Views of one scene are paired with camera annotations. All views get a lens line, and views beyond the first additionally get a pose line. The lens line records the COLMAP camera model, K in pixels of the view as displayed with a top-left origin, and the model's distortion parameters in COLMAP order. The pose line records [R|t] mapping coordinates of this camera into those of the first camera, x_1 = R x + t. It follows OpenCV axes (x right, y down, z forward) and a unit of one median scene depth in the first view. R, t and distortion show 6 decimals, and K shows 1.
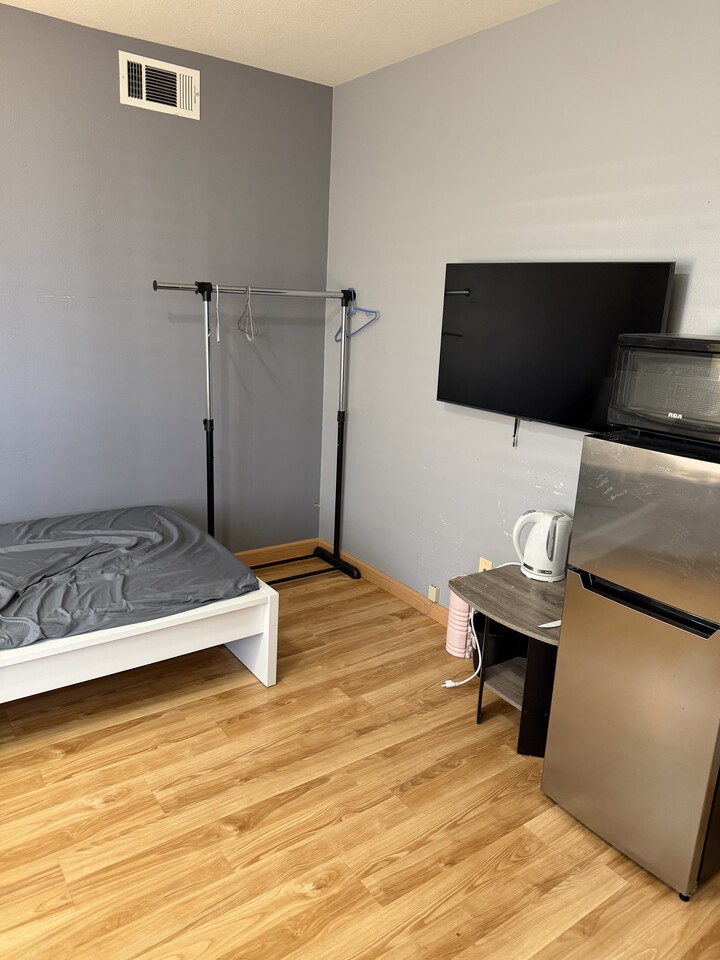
lens RADIAL K [[703.0, 0, 360.0], [0, 703.0, 480.0], [0, 0, 1]] dist [0.003068, 0.002042]
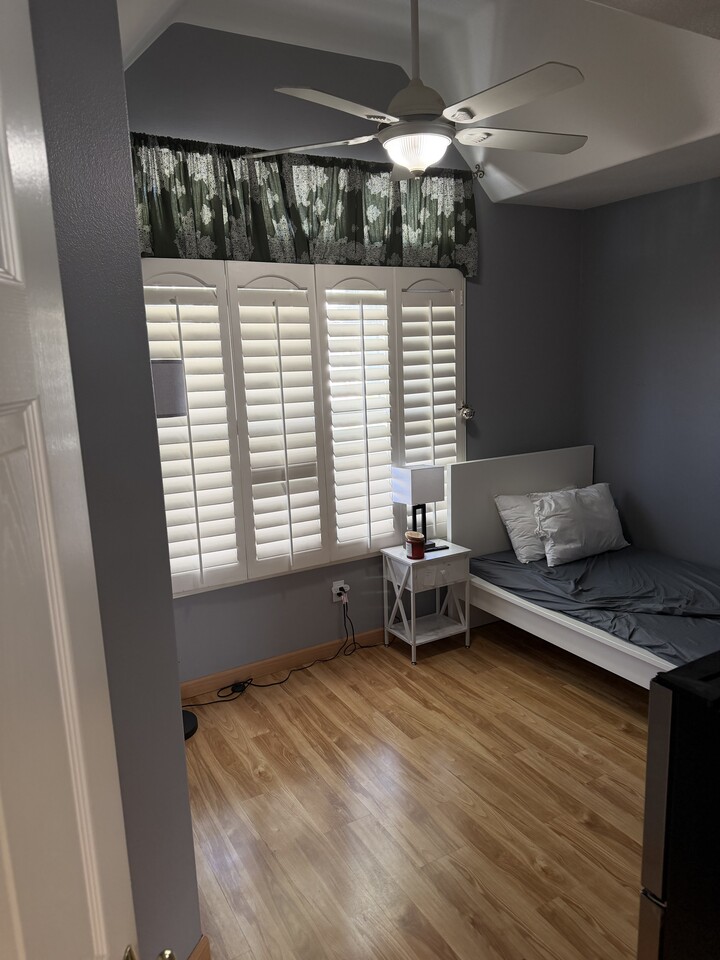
lens RADIAL K [[686.2, 0, 360.0], [0, 686.2, 480.0], [0, 0, 1]] dist [0.085164, -0.056375]
pose [[-0.101248, 0.146558, -0.984007, 1.098164], [-0.221260, 0.961001, 0.165897, -0.234525], [0.969945, 0.234518, -0.064872, 0.575592]]
